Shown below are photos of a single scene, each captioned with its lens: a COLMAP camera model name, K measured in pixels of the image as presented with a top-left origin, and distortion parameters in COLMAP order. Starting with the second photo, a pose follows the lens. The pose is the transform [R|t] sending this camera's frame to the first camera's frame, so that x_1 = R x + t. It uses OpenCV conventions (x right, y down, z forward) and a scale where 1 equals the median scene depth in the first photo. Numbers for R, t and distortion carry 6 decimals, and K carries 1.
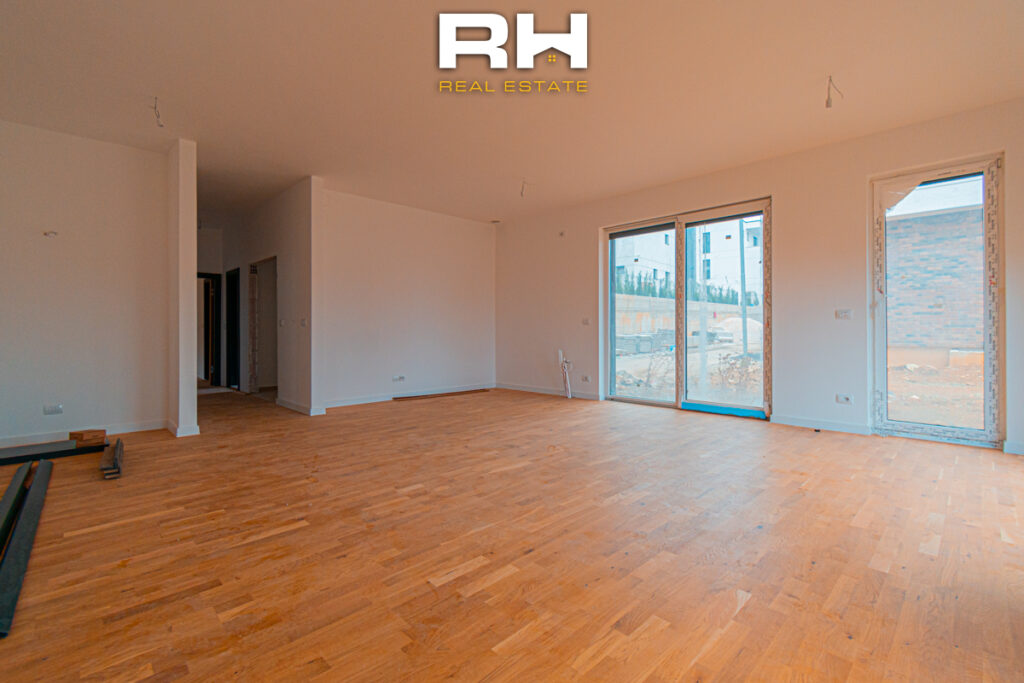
lens RADIAL K [[447.6, 0, 496.5], [0, 447.6, 328.8], [0, 0, 1]] dist [0.001713, -0.000055]
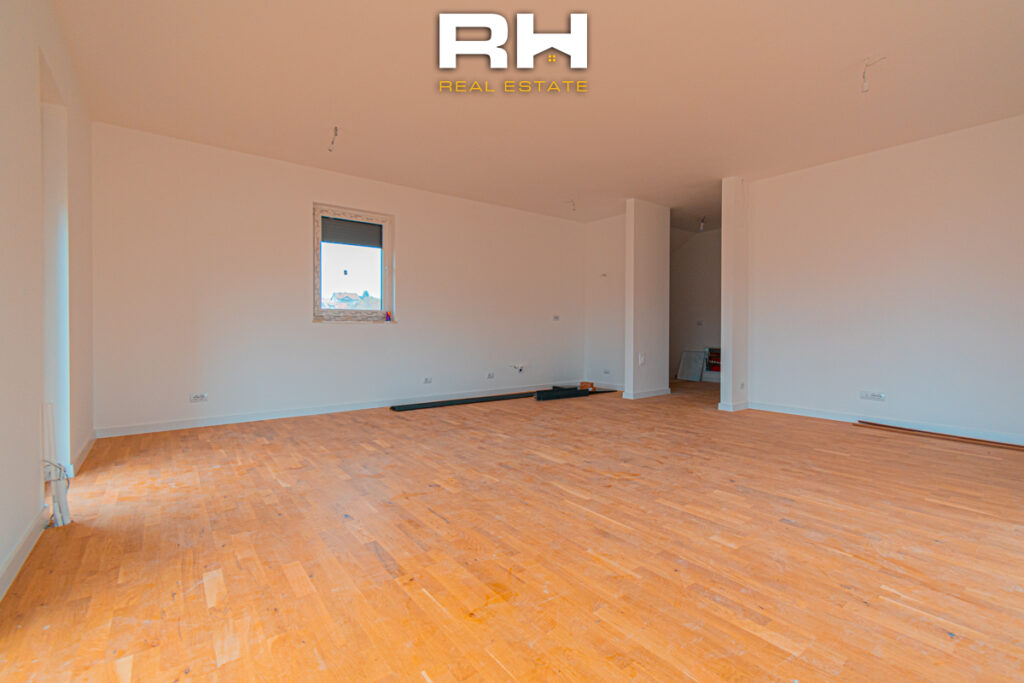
lens RADIAL K [[436.5, 0, 511.2], [0, 436.5, 330.0], [0, 0, 1]] dist [0.000601, 0.000003]
pose [[-0.075434, 0.007640, -0.997122, 0.771748], [-0.000501, 0.999970, 0.007700, 0.001021], [0.997151, 0.001080, -0.075428, 0.718362]]
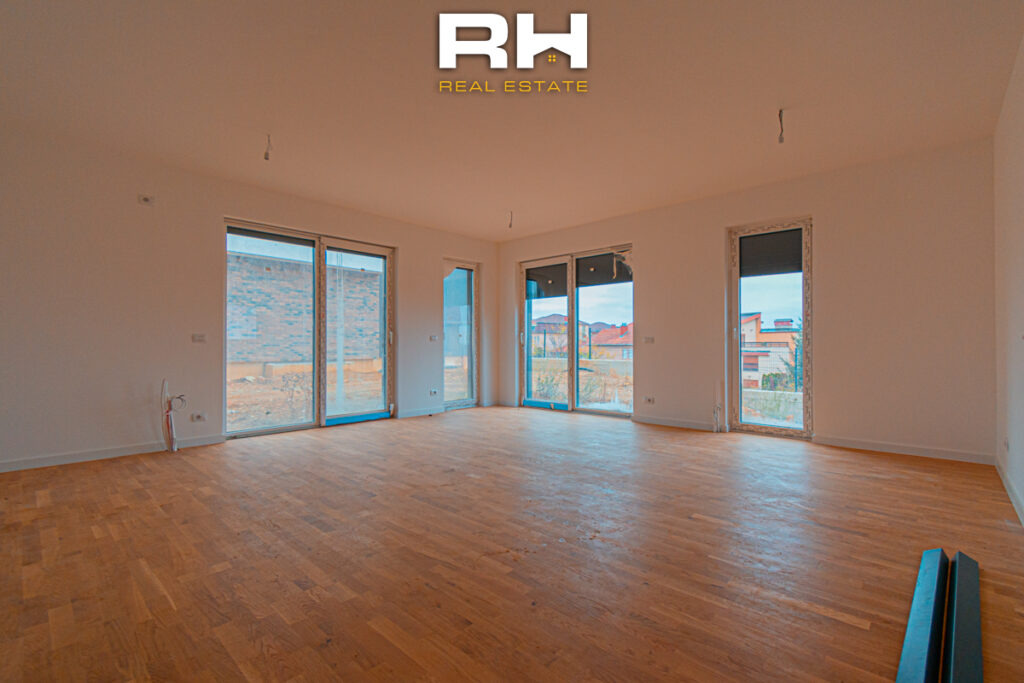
lens RADIAL K [[454.7, 0, 512.0], [0, 454.7, 341.5], [0, 0, 1]] dist [-0.001240, -0.000394]
pose [[-0.040827, 0.013026, 0.999081, -0.811136], [-0.000868, 0.999914, -0.013073, -0.001753], [-0.999166, -0.001401, -0.040812, 0.775020]]
